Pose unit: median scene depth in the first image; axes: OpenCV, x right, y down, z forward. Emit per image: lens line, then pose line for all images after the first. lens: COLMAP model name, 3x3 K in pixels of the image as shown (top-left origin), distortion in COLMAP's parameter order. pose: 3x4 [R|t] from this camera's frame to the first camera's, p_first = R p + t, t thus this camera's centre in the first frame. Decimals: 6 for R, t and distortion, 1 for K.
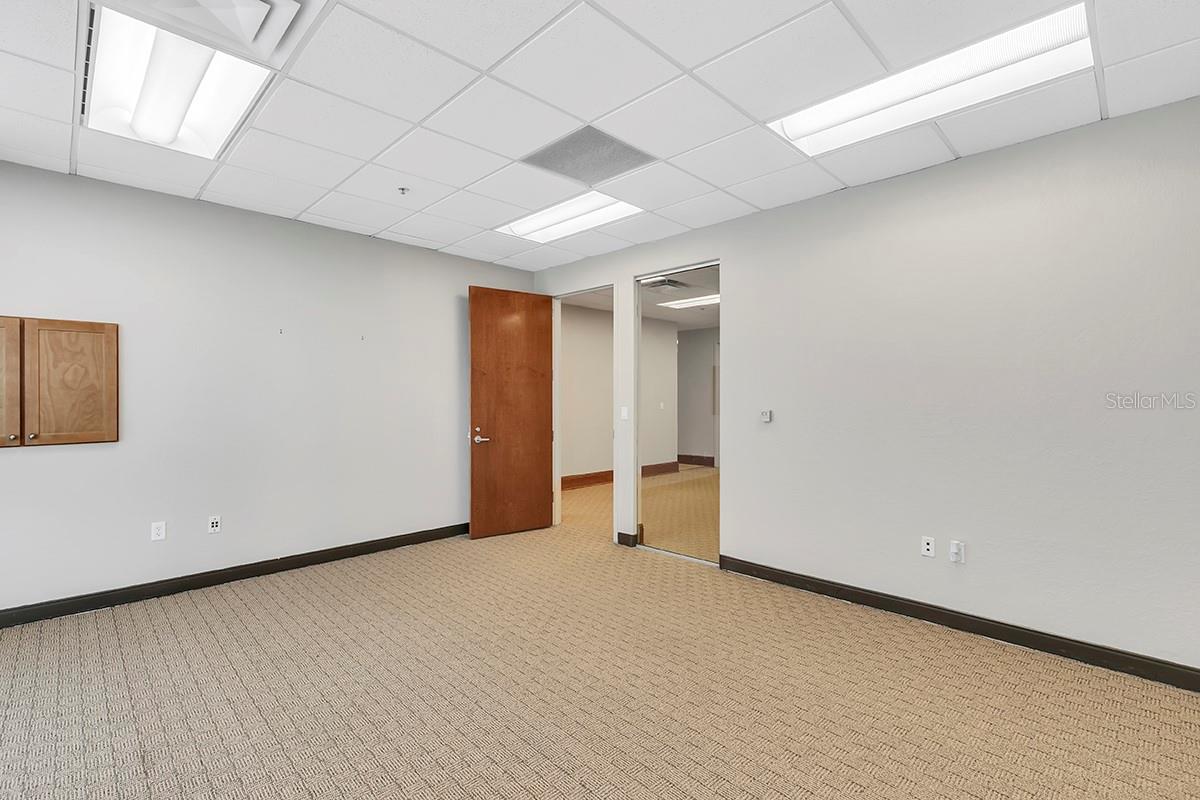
lens RADIAL K [[538.0, 0, 581.2], [0, 538.0, 397.7], [0, 0, 1]] dist [-0.000489, 0.001409]
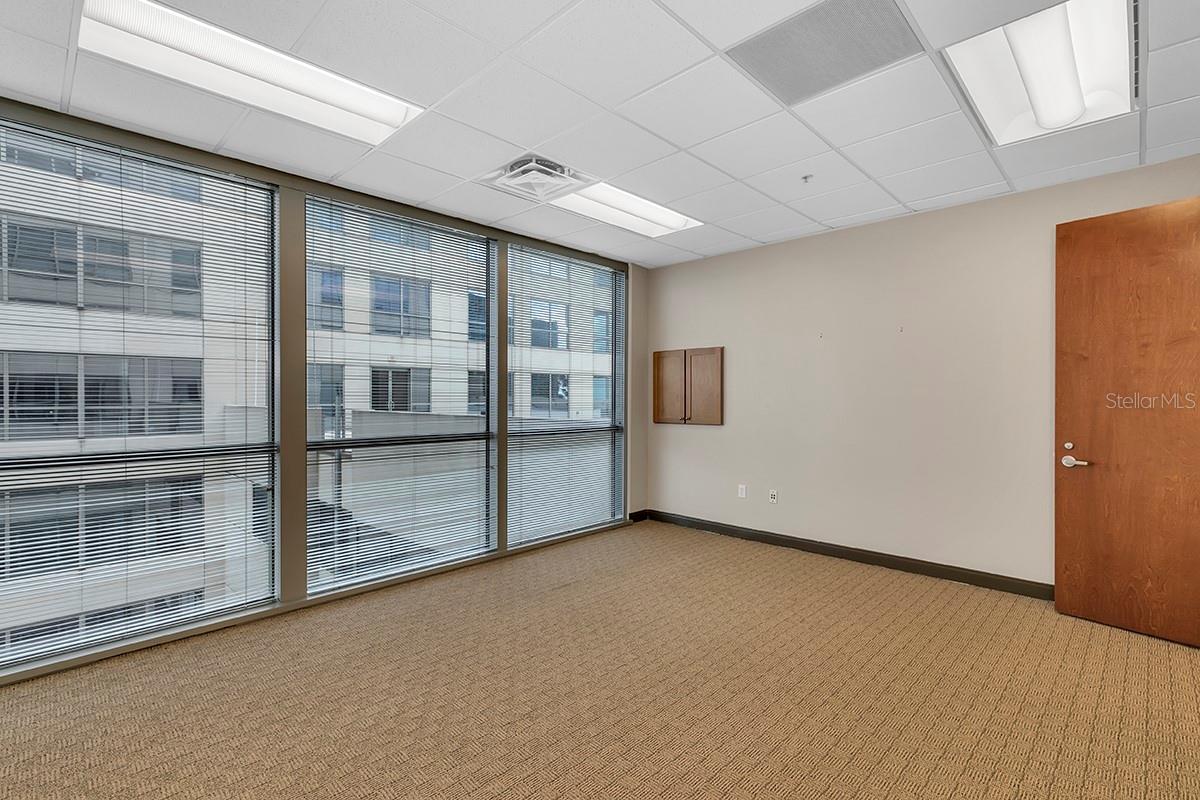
lens RADIAL K [[538.0, 0, 595.1], [0, 538.0, 397.9], [0, 0, 1]] dist [-0.000489, 0.001409]
pose [[0.030212, 0.005980, -0.999526, 0.532396], [-0.000607, 0.999982, 0.005964, -0.002209], [0.999543, 0.000426, 0.030215, 0.515013]]
